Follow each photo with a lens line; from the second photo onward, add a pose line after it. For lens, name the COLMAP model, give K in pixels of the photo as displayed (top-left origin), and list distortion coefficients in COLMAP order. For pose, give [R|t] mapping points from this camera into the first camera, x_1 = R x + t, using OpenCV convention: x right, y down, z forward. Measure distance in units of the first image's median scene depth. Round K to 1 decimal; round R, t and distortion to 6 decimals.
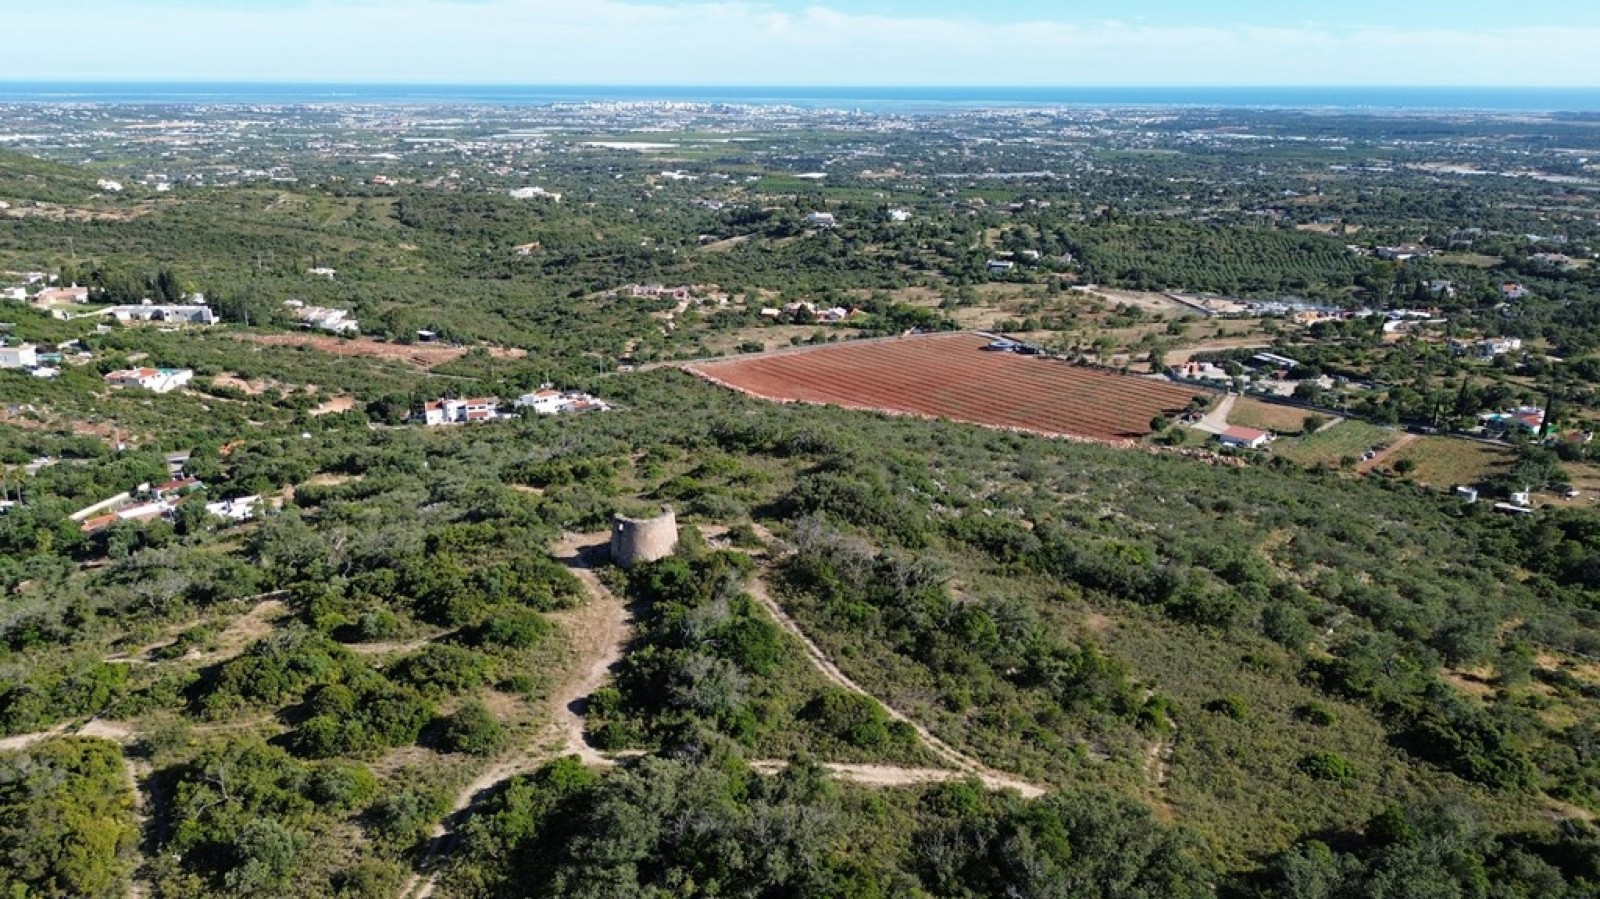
lens RADIAL K [[1132.1, 0, 797.3], [0, 1132.1, 447.2], [0, 0, 1]] dist [0.074898, -0.072861]
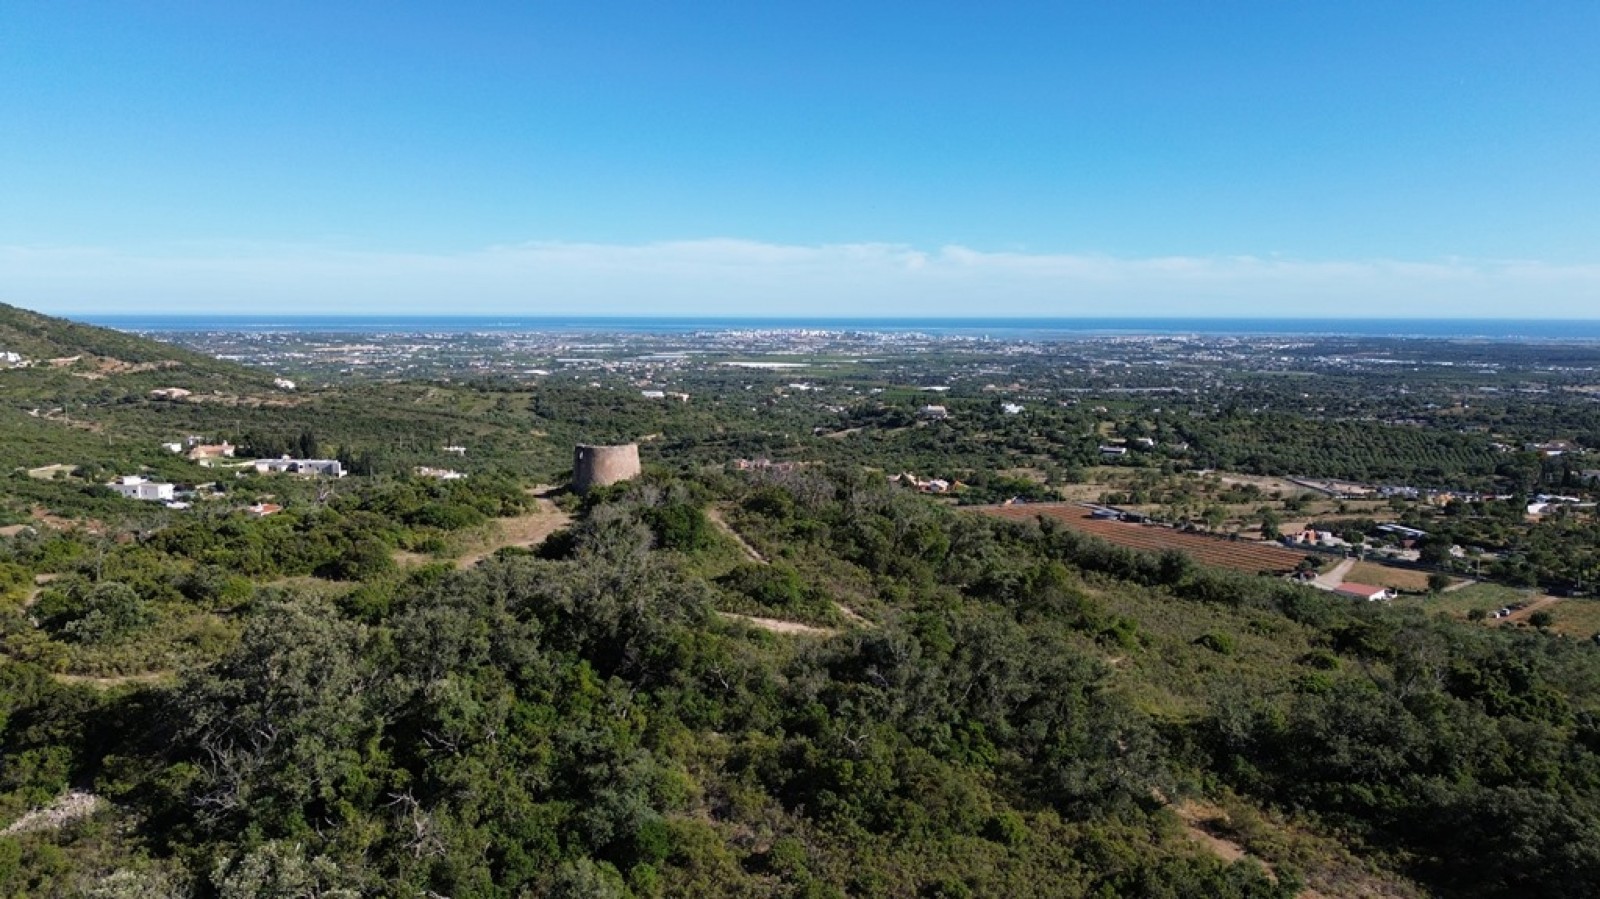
lens RADIAL K [[1132.1, 0, 797.3], [0, 1132.1, 447.2], [0, 0, 1]] dist [0.074898, -0.072861]
pose [[0.993335, 0.013643, -0.114452, 0.025231], [-0.035369, 0.981144, -0.190014, 0.042670], [0.109701, 0.192796, 0.975087, 0.009344]]
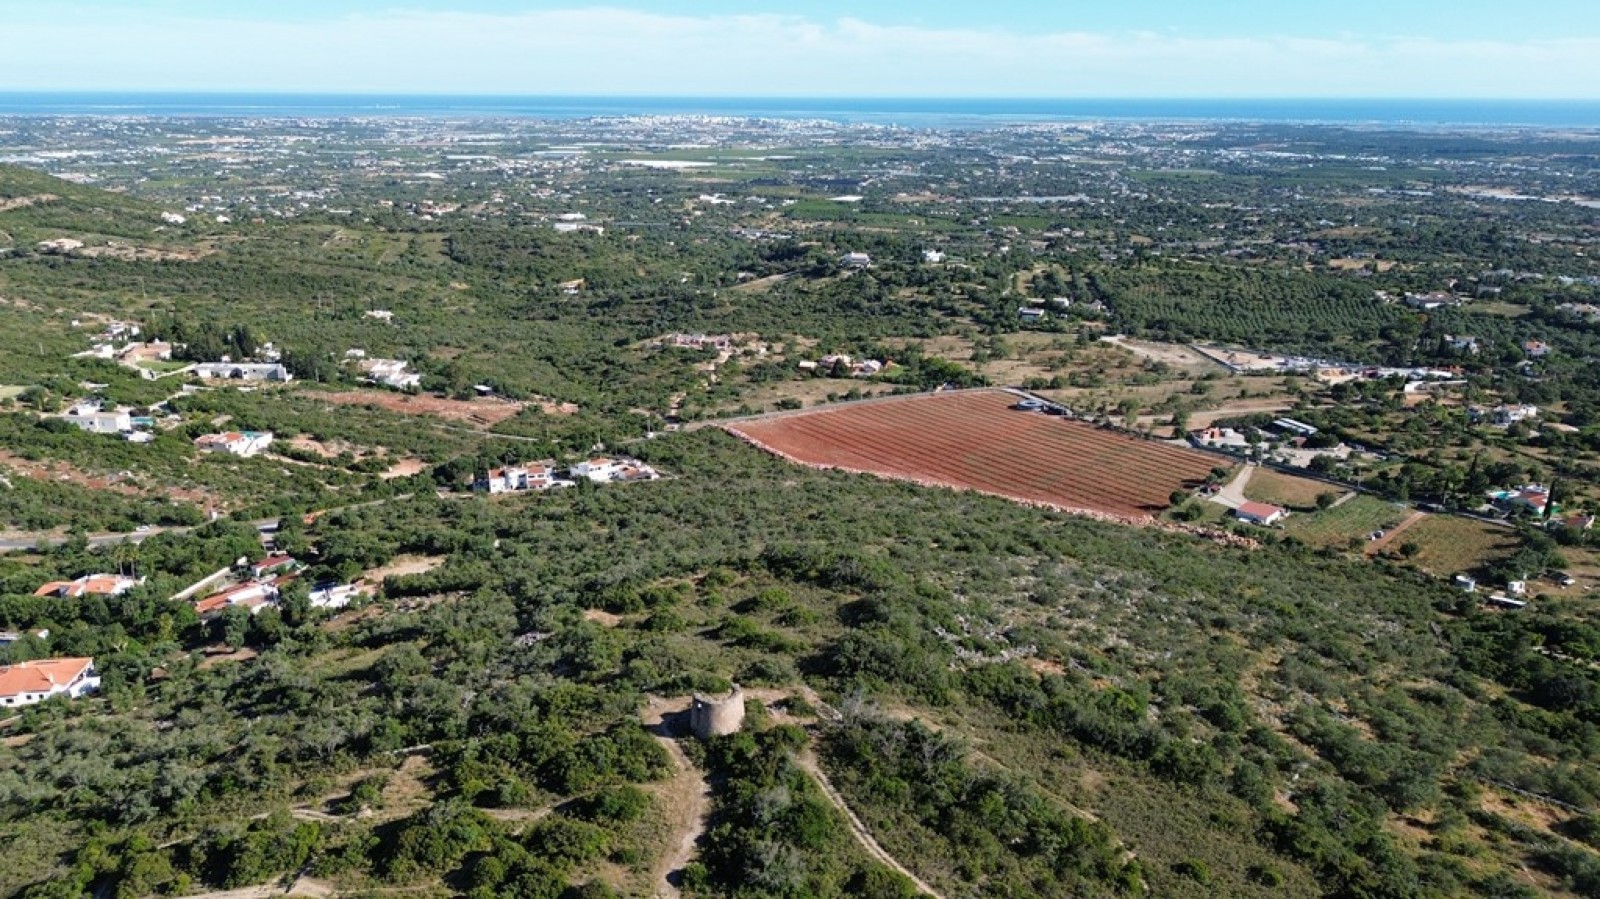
lens RADIAL K [[1132.1, 0, 797.3], [0, 1132.1, 447.2], [0, 0, 1]] dist [0.074898, -0.072861]
pose [[0.999539, 0.010335, -0.028565, -0.002933], [-0.010574, 0.999910, -0.008202, -0.035107], [0.028478, 0.008500, 0.999558, -0.041105]]
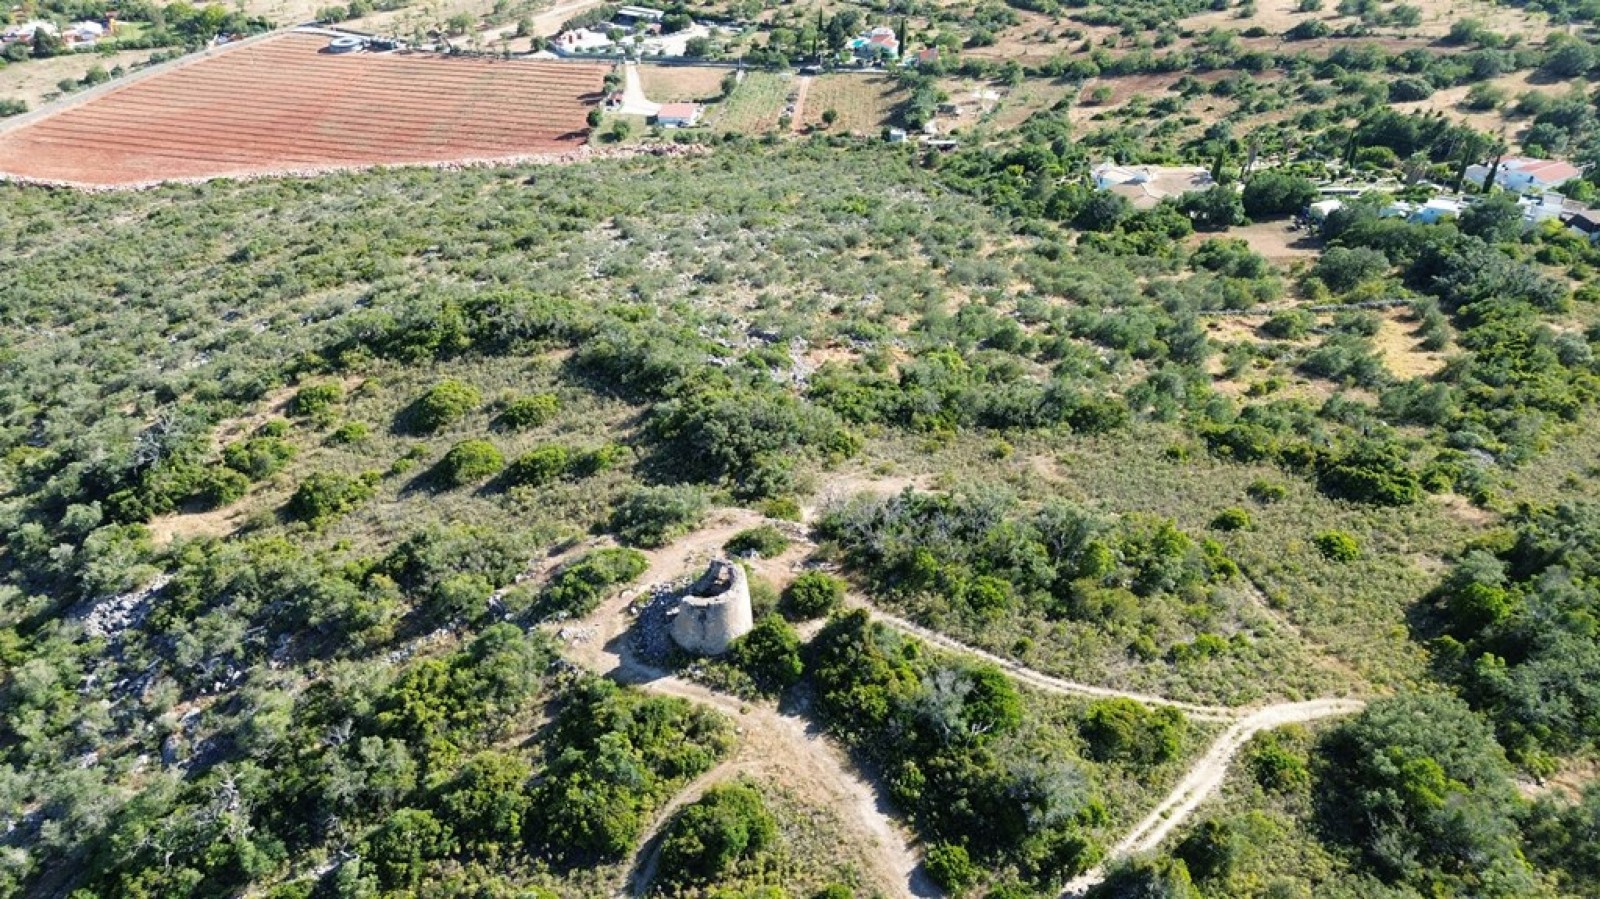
lens RADIAL K [[1132.1, 0, 797.3], [0, 1132.1, 447.2], [0, 0, 1]] dist [0.074898, -0.072861]
pose [[0.787879, -0.364954, 0.496040, -0.077092], [0.195282, 0.911972, 0.360794, -0.051288], [-0.584048, -0.187394, 0.789792, 0.065629]]
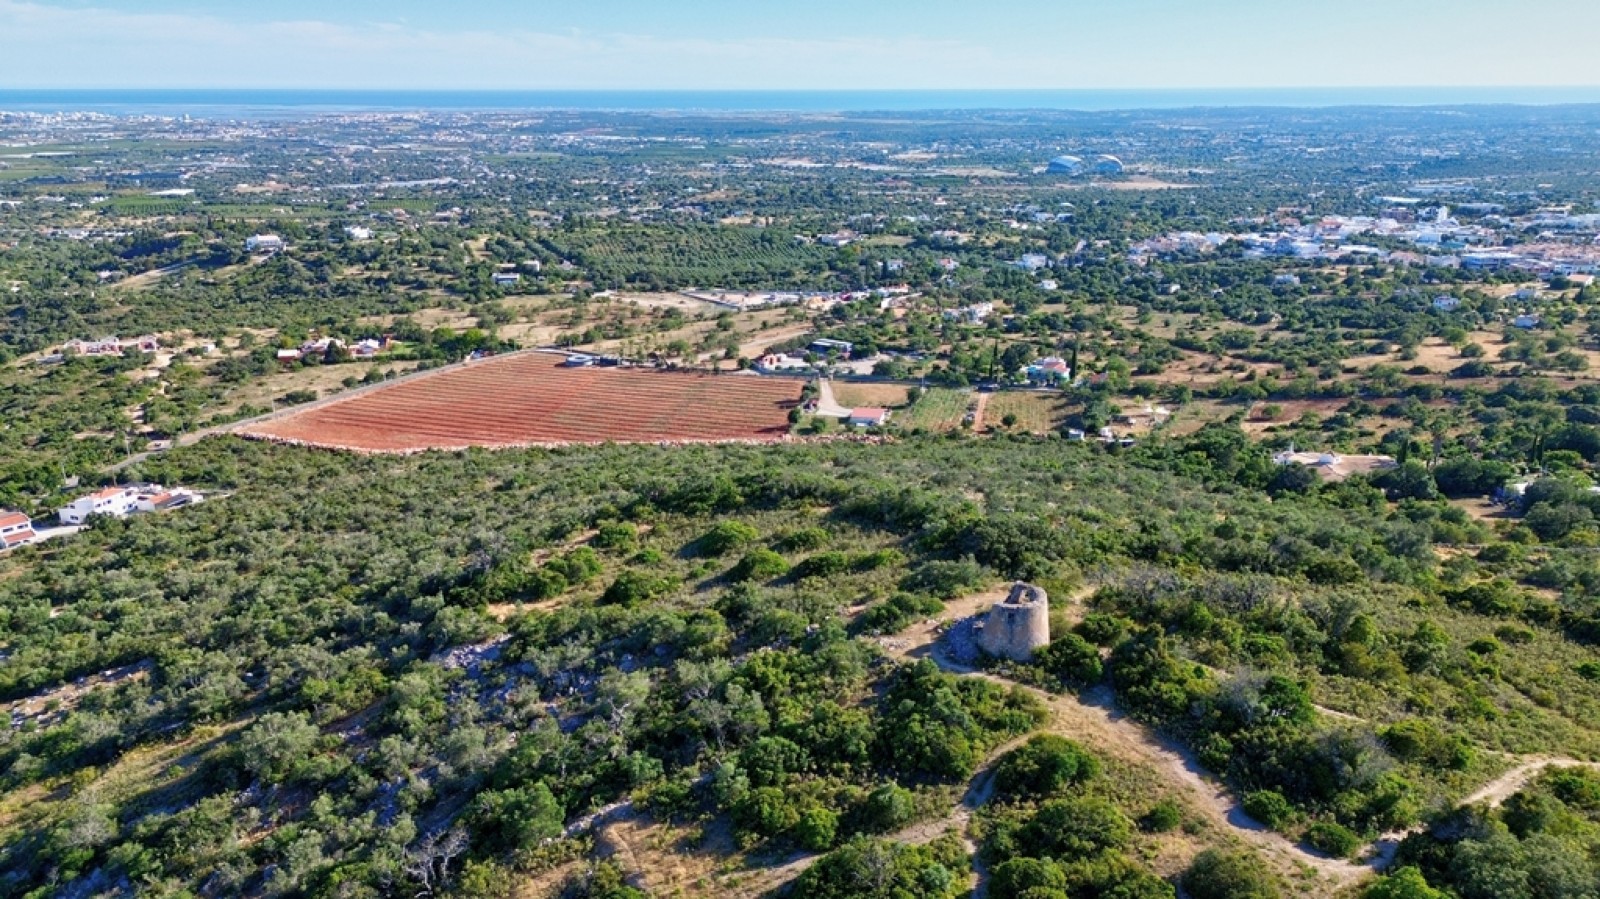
lens RADIAL K [[1129.5, 0, 797.9], [0, 1129.5, 450.1], [0, 0, 1]] dist [0.078148, -0.076415]
pose [[0.861607, -0.162556, 0.480842, -0.121653], [0.162472, 0.985813, 0.042142, -0.020885], [-0.480871, 0.041814, 0.875794, 0.052645]]
